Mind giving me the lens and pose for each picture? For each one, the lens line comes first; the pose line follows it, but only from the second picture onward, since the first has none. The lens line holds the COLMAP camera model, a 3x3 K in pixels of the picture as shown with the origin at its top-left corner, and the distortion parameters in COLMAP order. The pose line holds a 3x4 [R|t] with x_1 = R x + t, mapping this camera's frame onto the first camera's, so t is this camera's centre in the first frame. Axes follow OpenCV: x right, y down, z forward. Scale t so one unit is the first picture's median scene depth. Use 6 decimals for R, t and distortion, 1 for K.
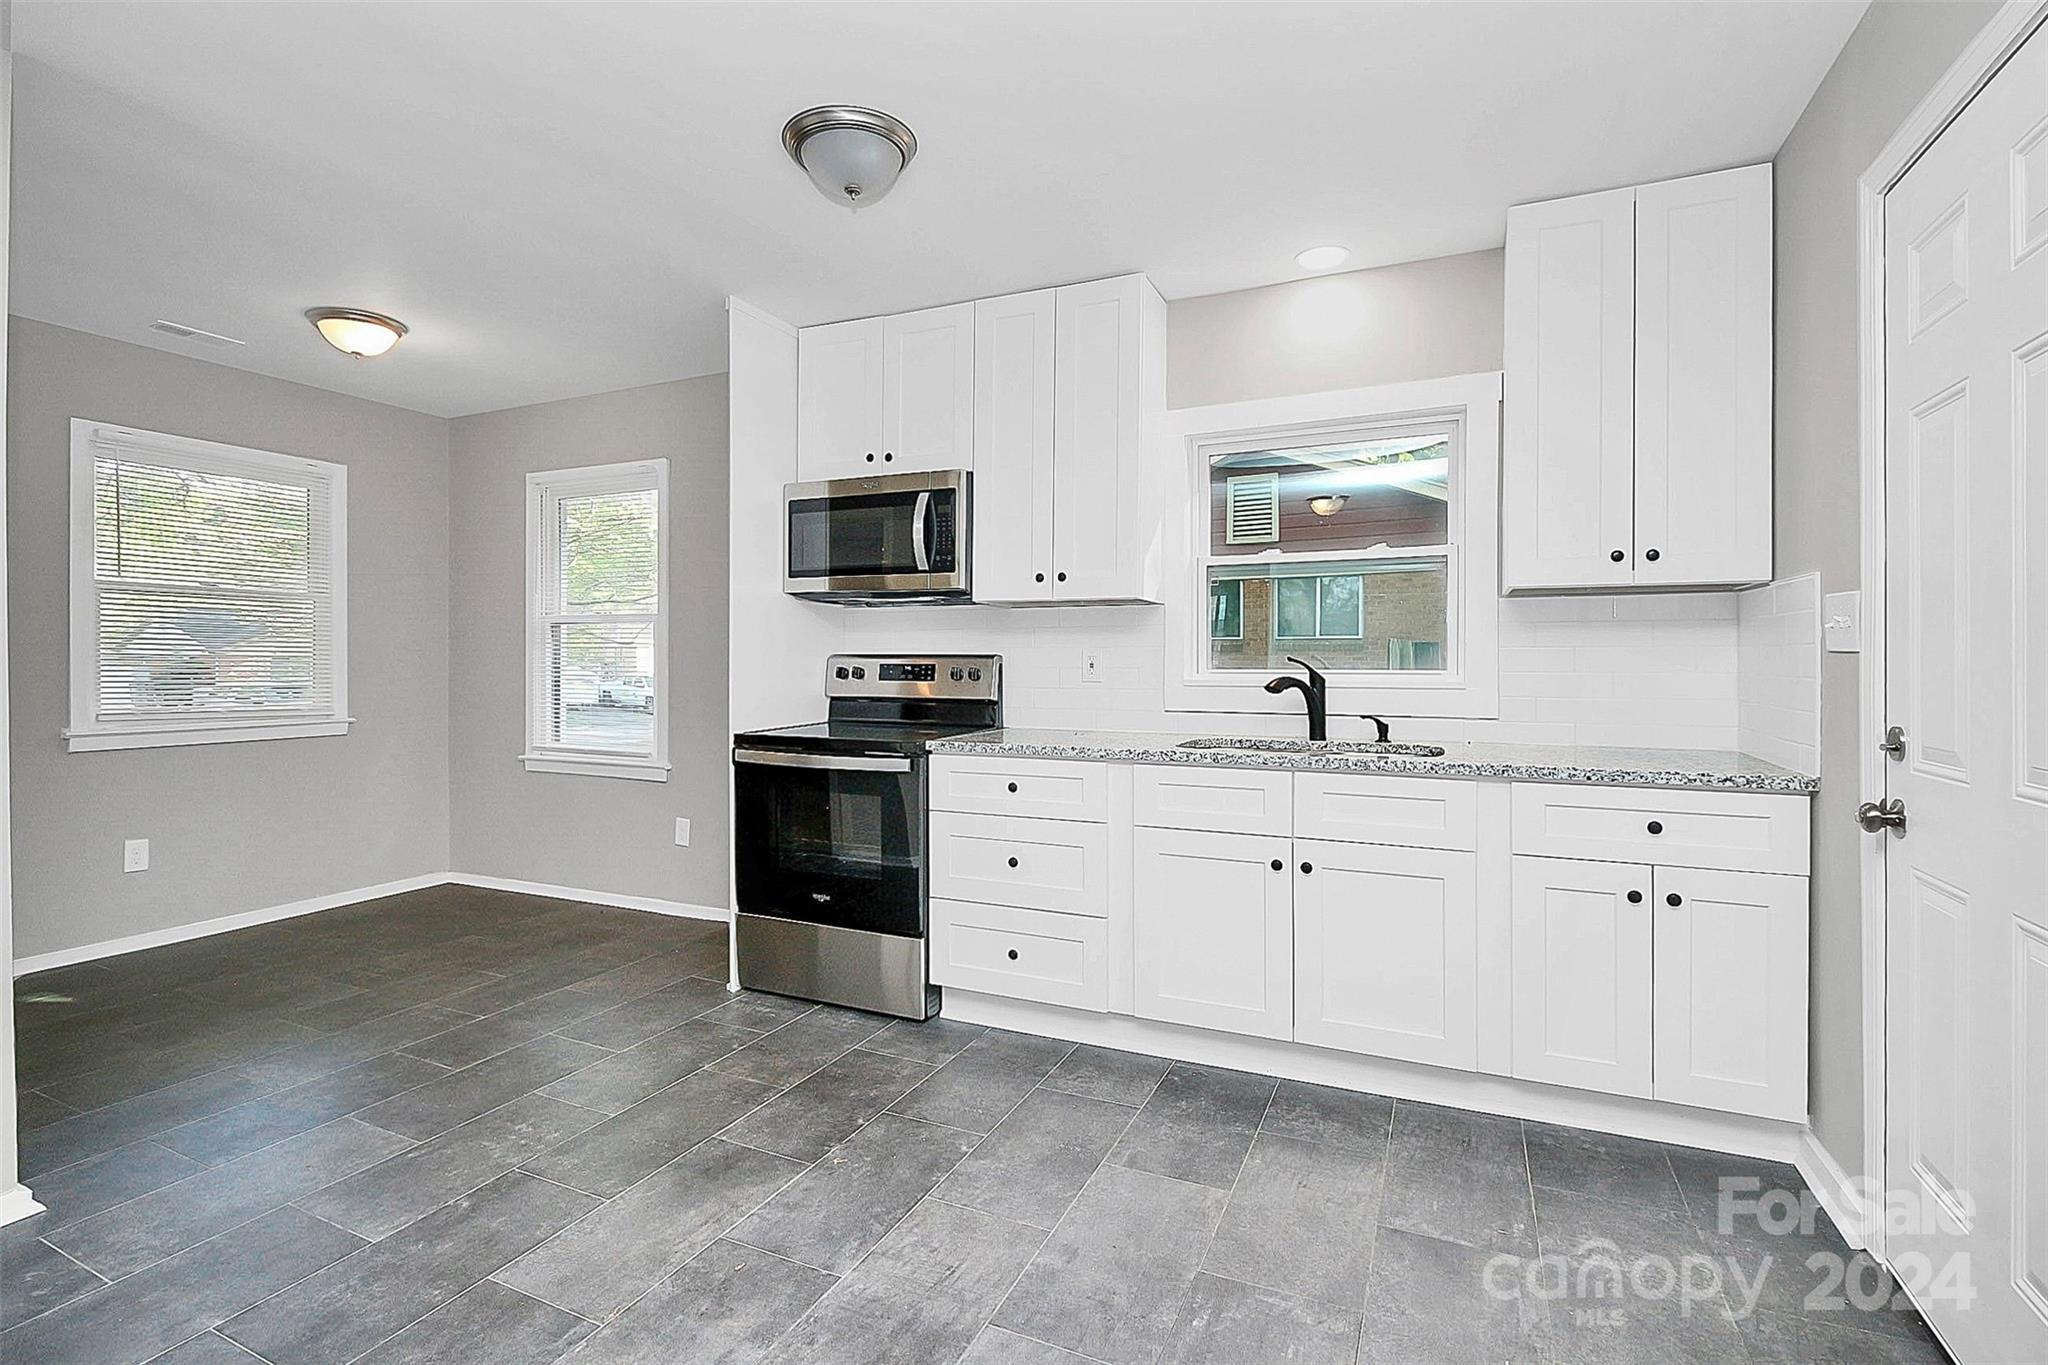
lens RADIAL K [[966.5, 0, 1013.8], [0, 966.5, 660.5], [0, 0, 1]] dist [-0.000859, -0.003711]
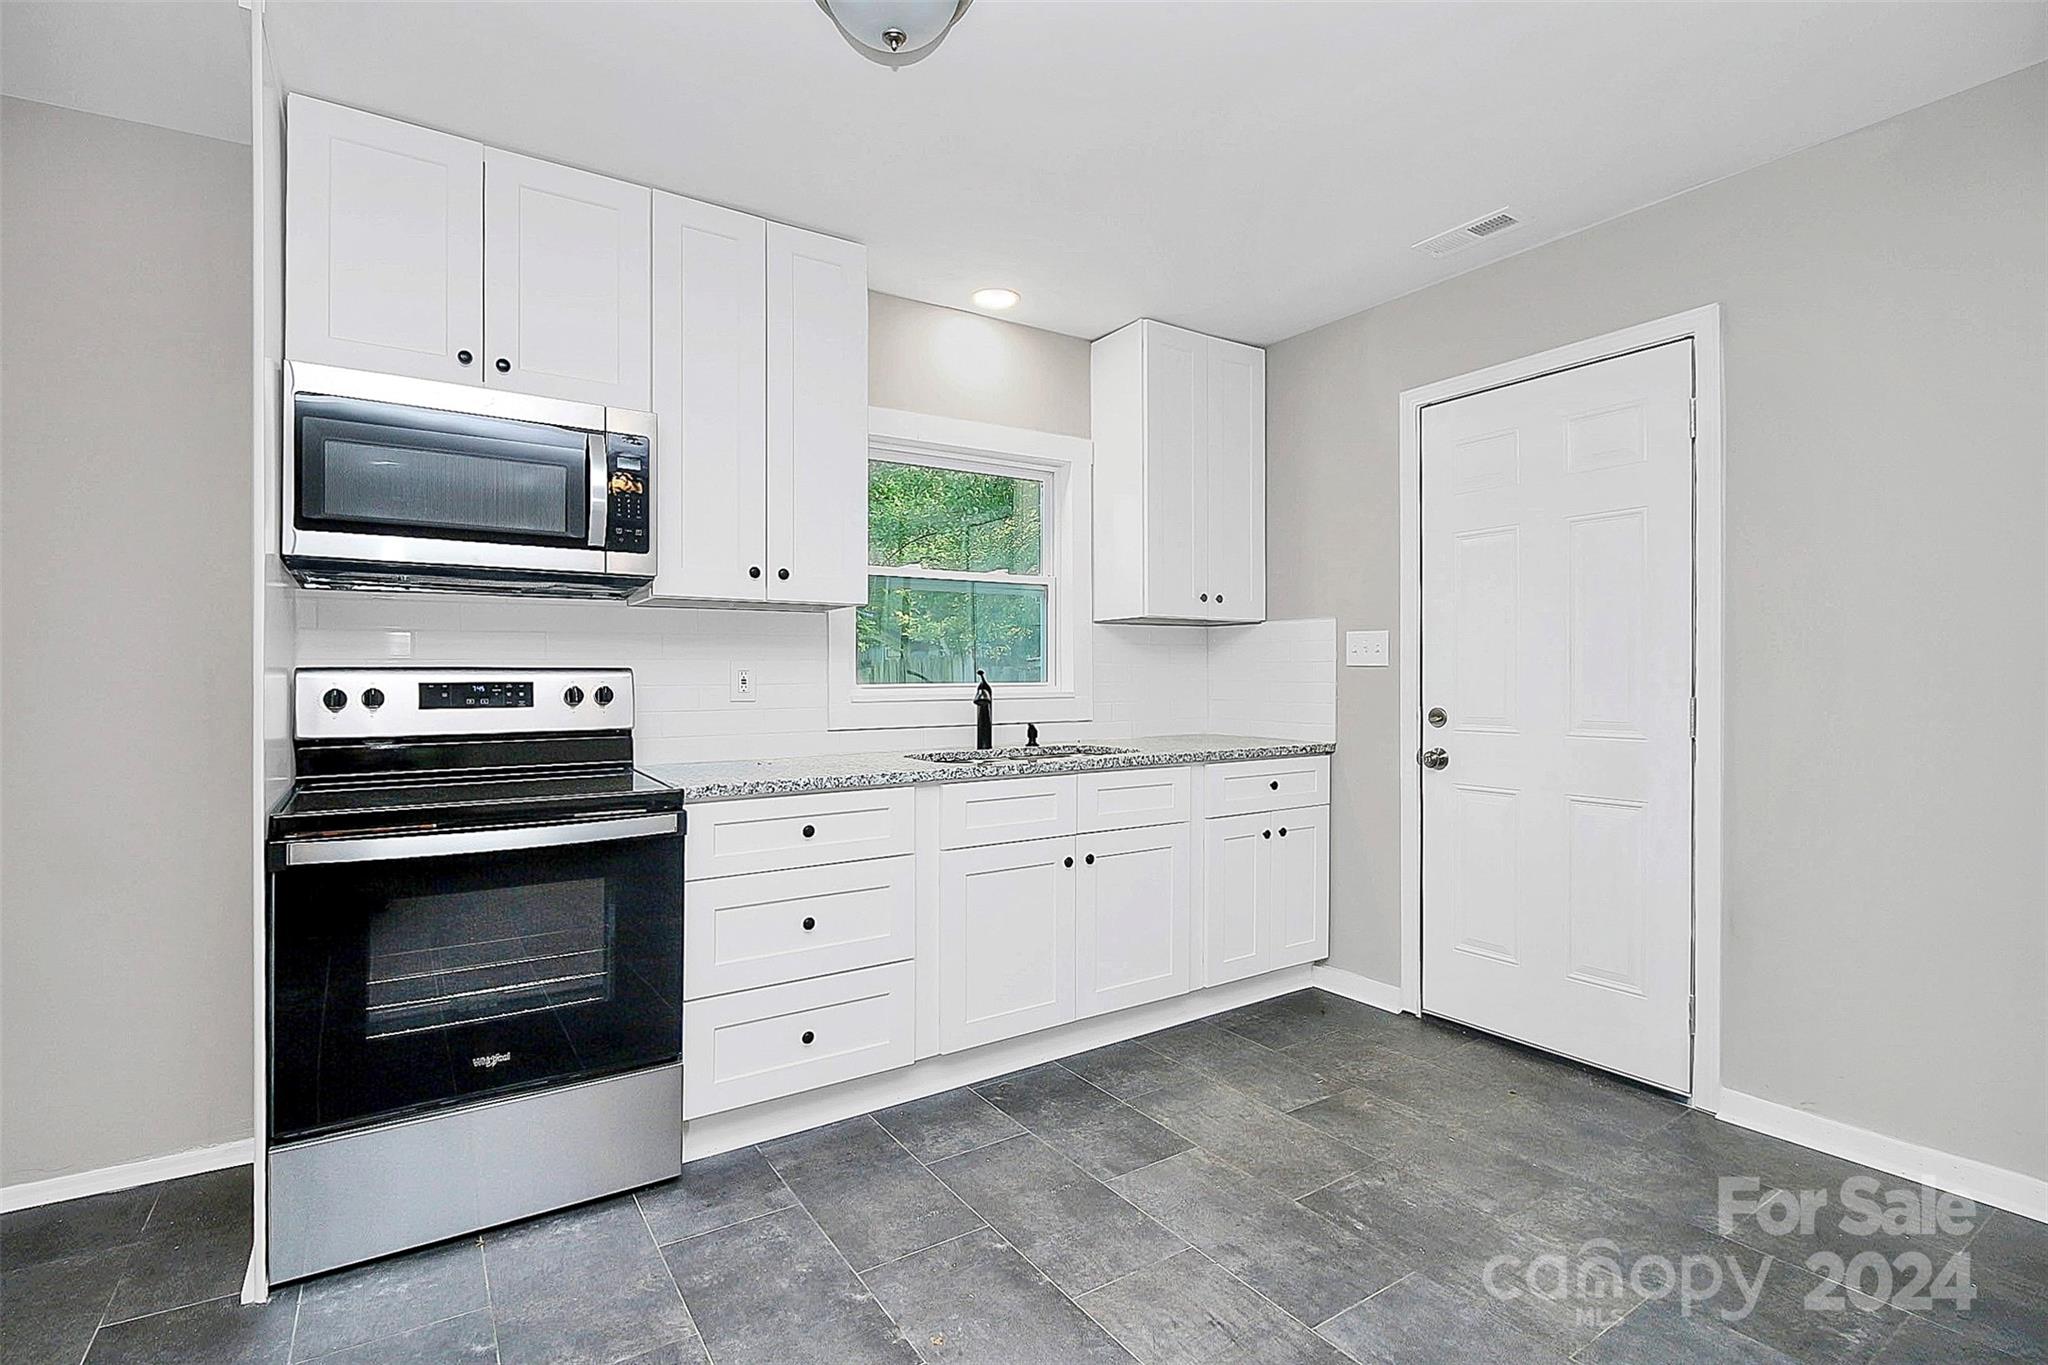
lens RADIAL K [[966.4, 0, 1038.3], [0, 966.4, 680.9], [0, 0, 1]] dist [0.006070, -0.007649]
pose [[0.517137, -0.007559, 0.855869, -0.572499], [0.006624, 0.999966, 0.004829, 0.002706], [-0.855877, 0.003172, 0.517170, 0.399507]]
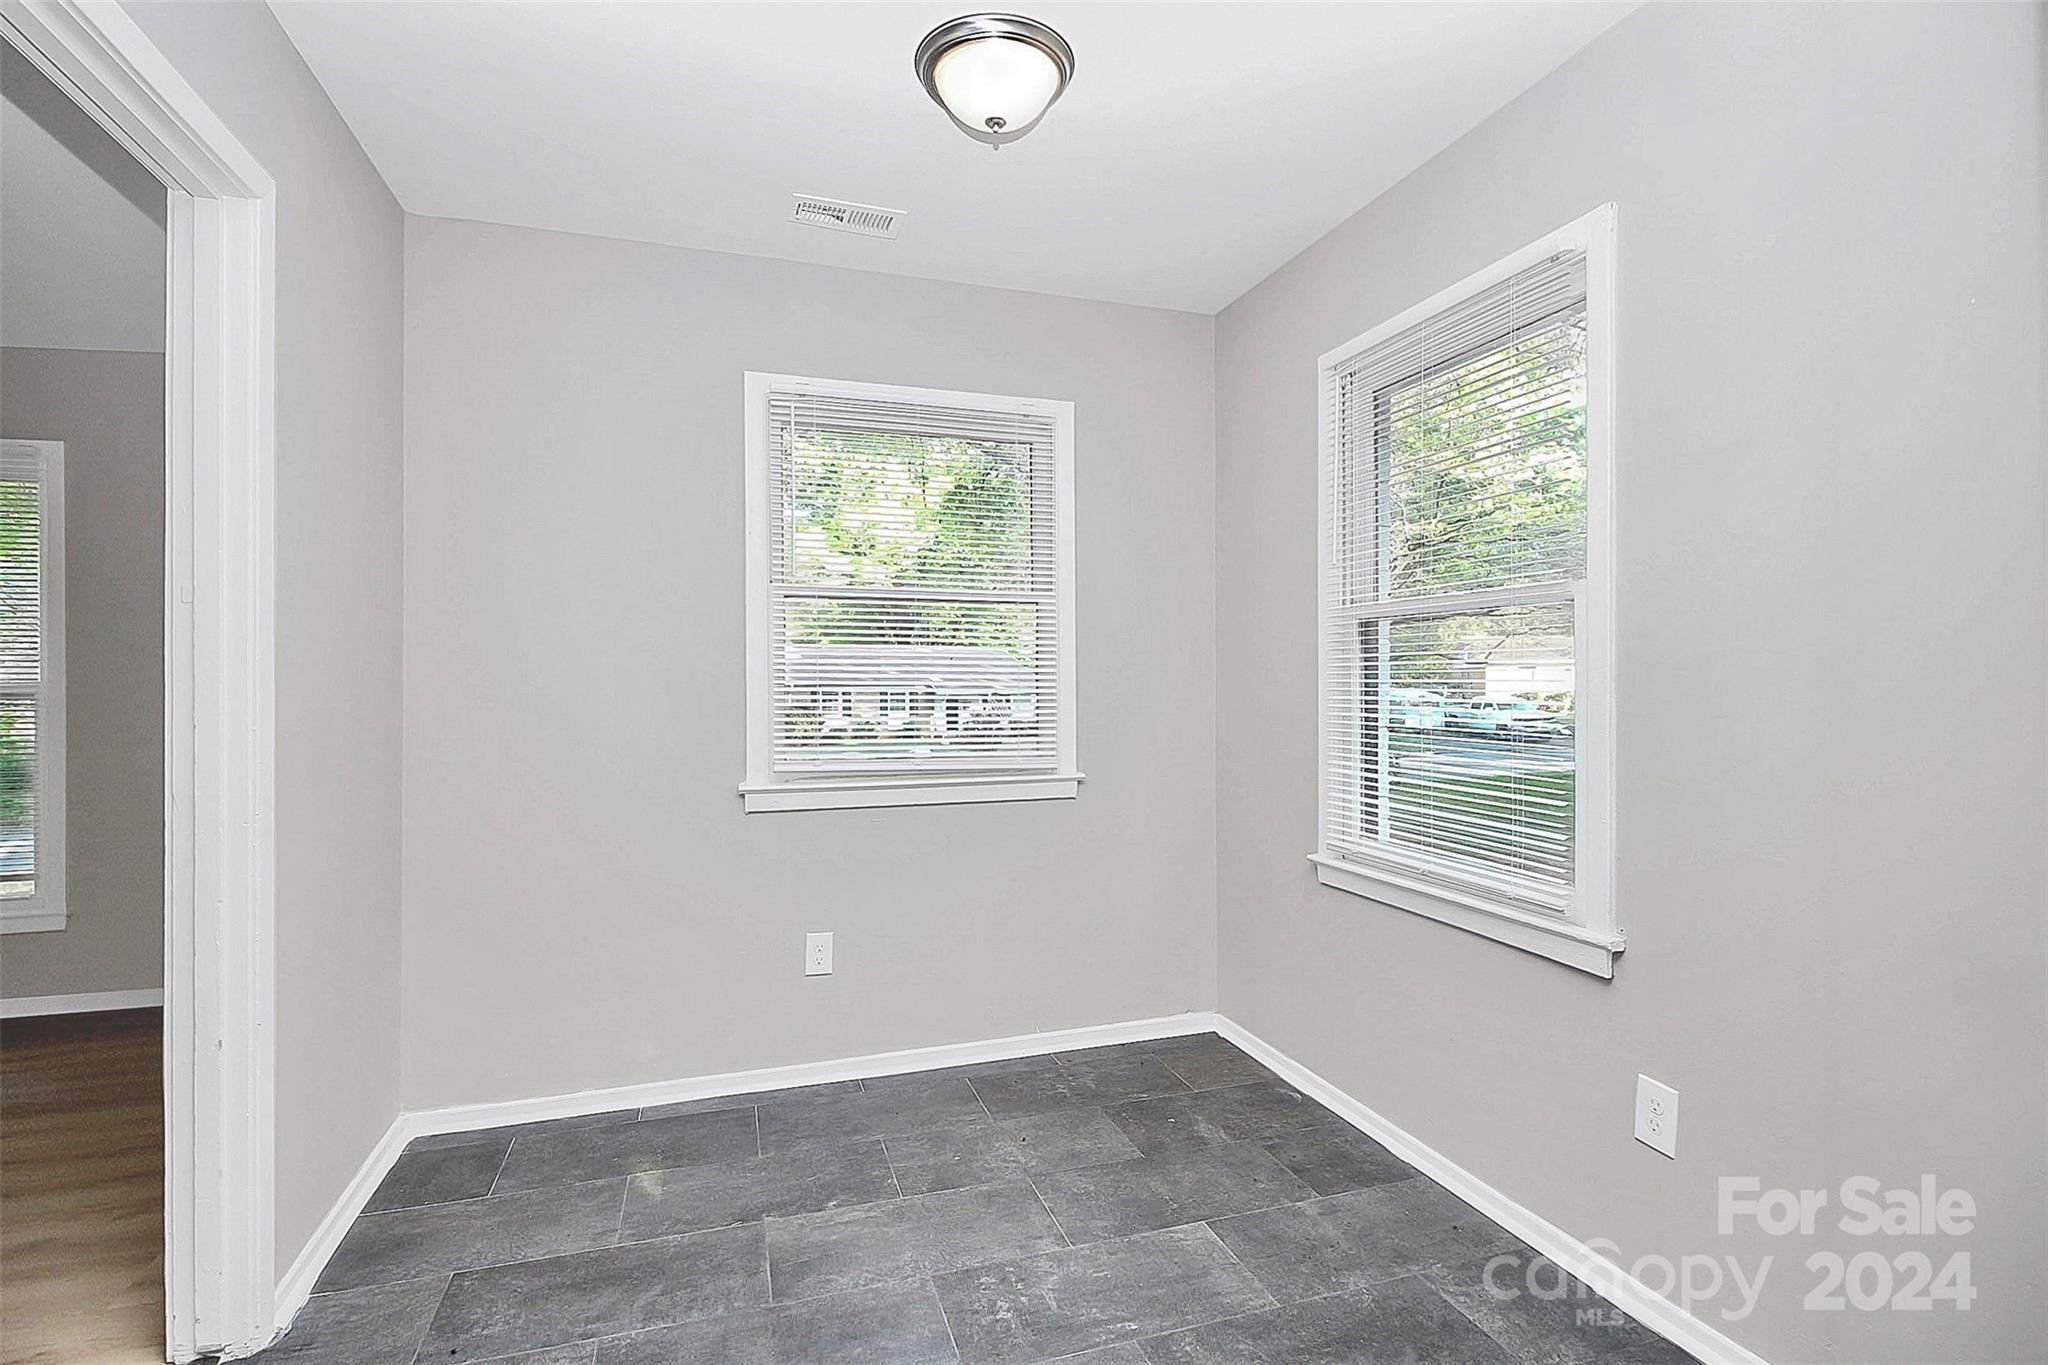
lens RADIAL K [[966.4, 0, 1038.5], [0, 966.4, 680.3], [0, 0, 1]] dist [0.006070, -0.007649]
pose [[0.695770, -0.005634, -0.718243, -0.330231], [0.004229, 0.999984, -0.003747, -0.004836], [0.718253, -0.000430, 0.695782, 0.761578]]
